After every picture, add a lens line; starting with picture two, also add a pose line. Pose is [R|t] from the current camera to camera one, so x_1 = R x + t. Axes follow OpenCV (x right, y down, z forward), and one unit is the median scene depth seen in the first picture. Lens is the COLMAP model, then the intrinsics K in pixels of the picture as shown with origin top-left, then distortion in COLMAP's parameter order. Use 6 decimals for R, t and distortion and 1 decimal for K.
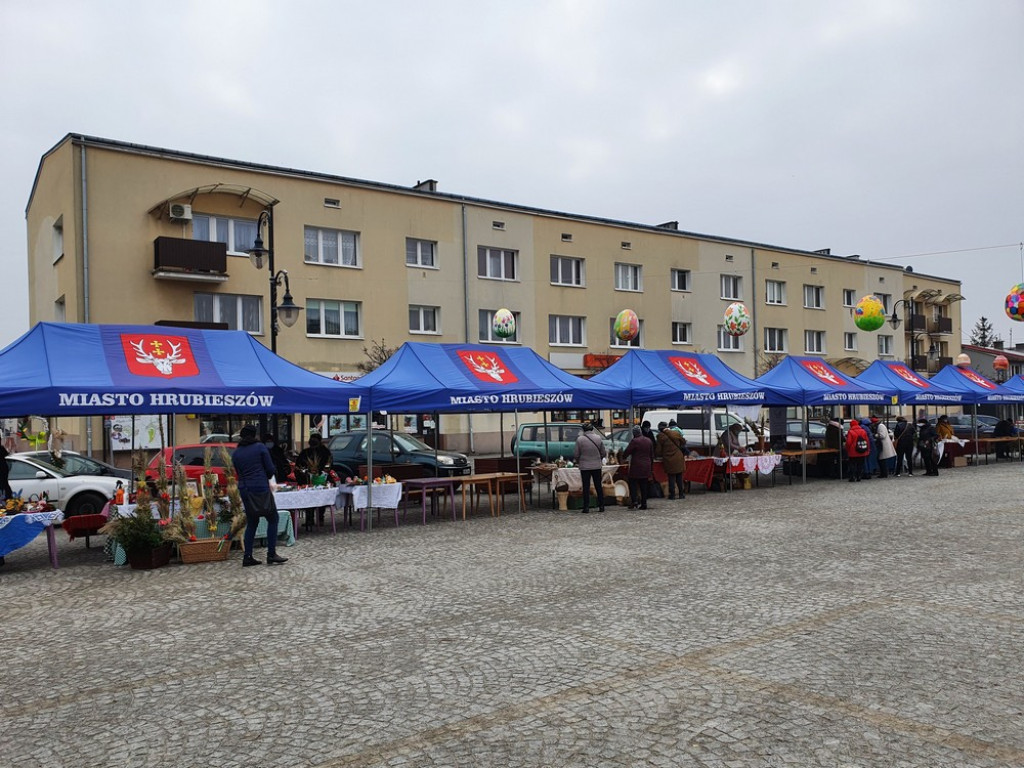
lens RADIAL K [[806.6, 0, 480.0], [0, 806.6, 404.6], [0, 0, 1]] dist [0.015358, 0.027100]
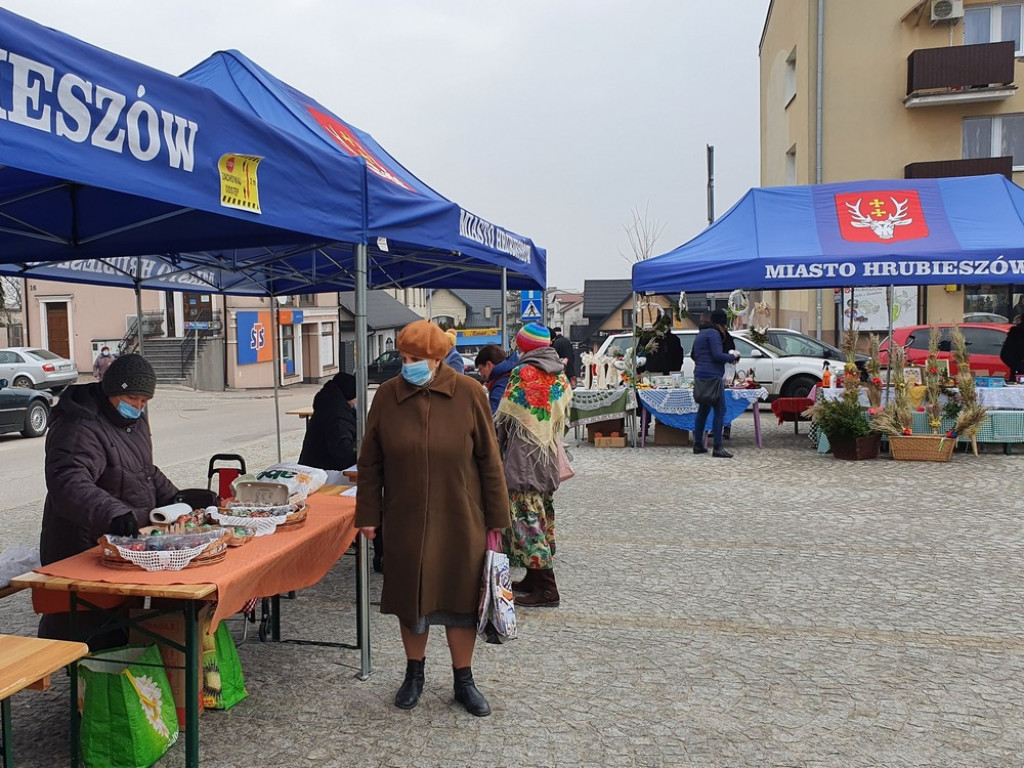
lens RADIAL K [[806.6, 0, 506.2], [0, 806.6, 386.0], [0, 0, 1]] dist [0.015358, 0.027100]
pose [[0.727015, 0.076171, -0.682384, -0.085535], [0.015510, 0.991752, 0.127229, 0.001242], [0.686447, -0.103081, 0.719837, 0.101667]]
